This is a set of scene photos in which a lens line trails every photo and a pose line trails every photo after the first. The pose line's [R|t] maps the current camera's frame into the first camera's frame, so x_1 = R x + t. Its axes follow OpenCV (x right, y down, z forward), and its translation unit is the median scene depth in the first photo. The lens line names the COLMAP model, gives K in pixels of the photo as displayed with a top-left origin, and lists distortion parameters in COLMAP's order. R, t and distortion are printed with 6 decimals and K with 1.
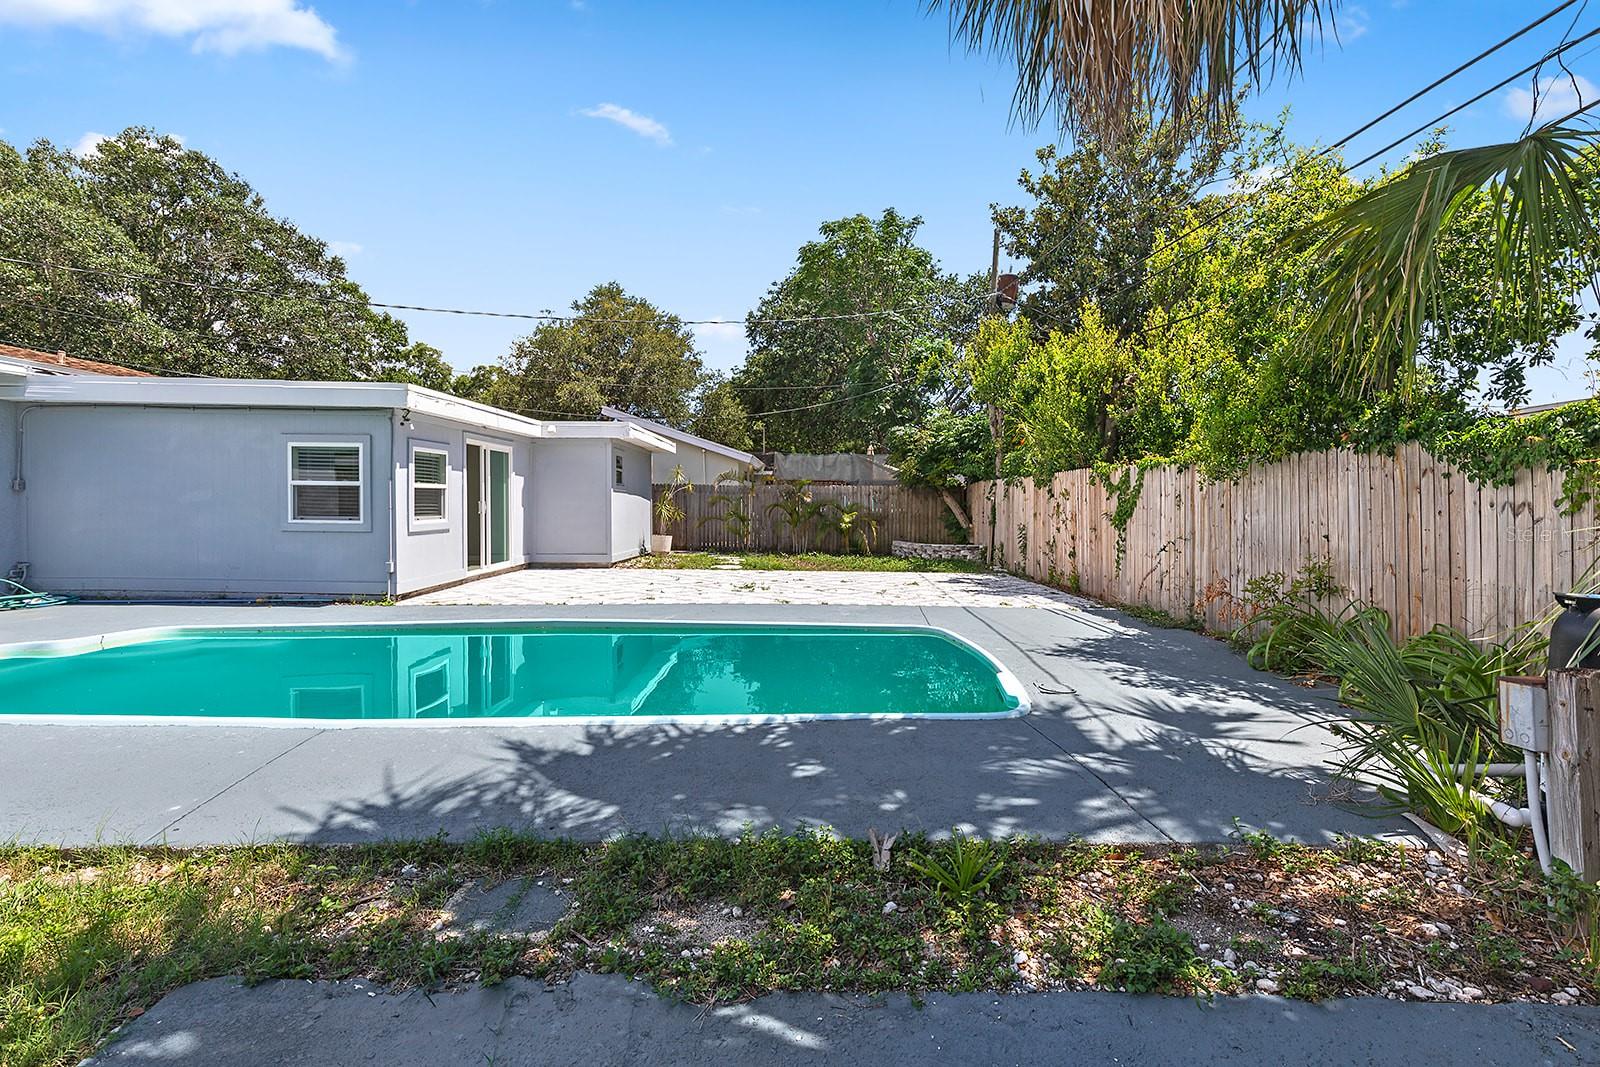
lens RADIAL K [[722.4, 0, 798.3], [0, 722.4, 497.0], [0, 0, 1]] dist [0.001395, -0.000135]
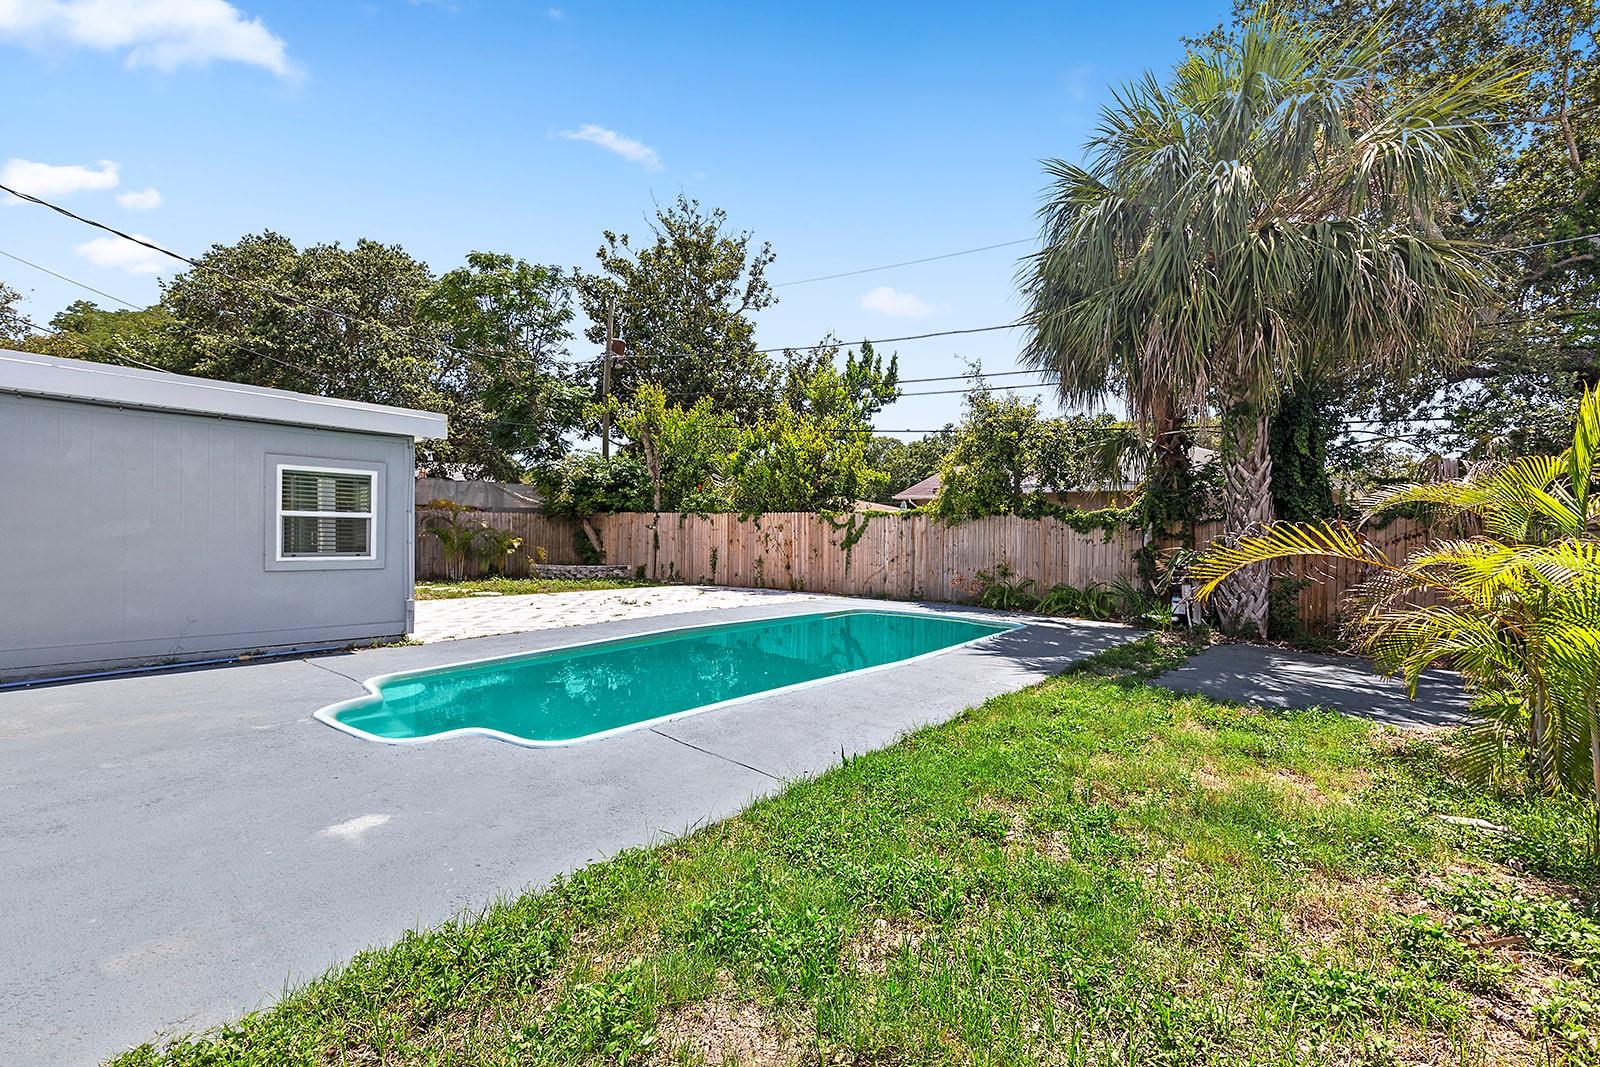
lens RADIAL K [[732.9, 0, 802.1], [0, 732.9, 479.6], [0, 0, 1]] dist [0.012380, -0.001760]
pose [[0.633295, 0.056382, 0.771854, -0.979690], [-0.017481, 0.998130, -0.058568, -0.018755], [-0.773713, 0.023598, 0.633097, -0.012865]]
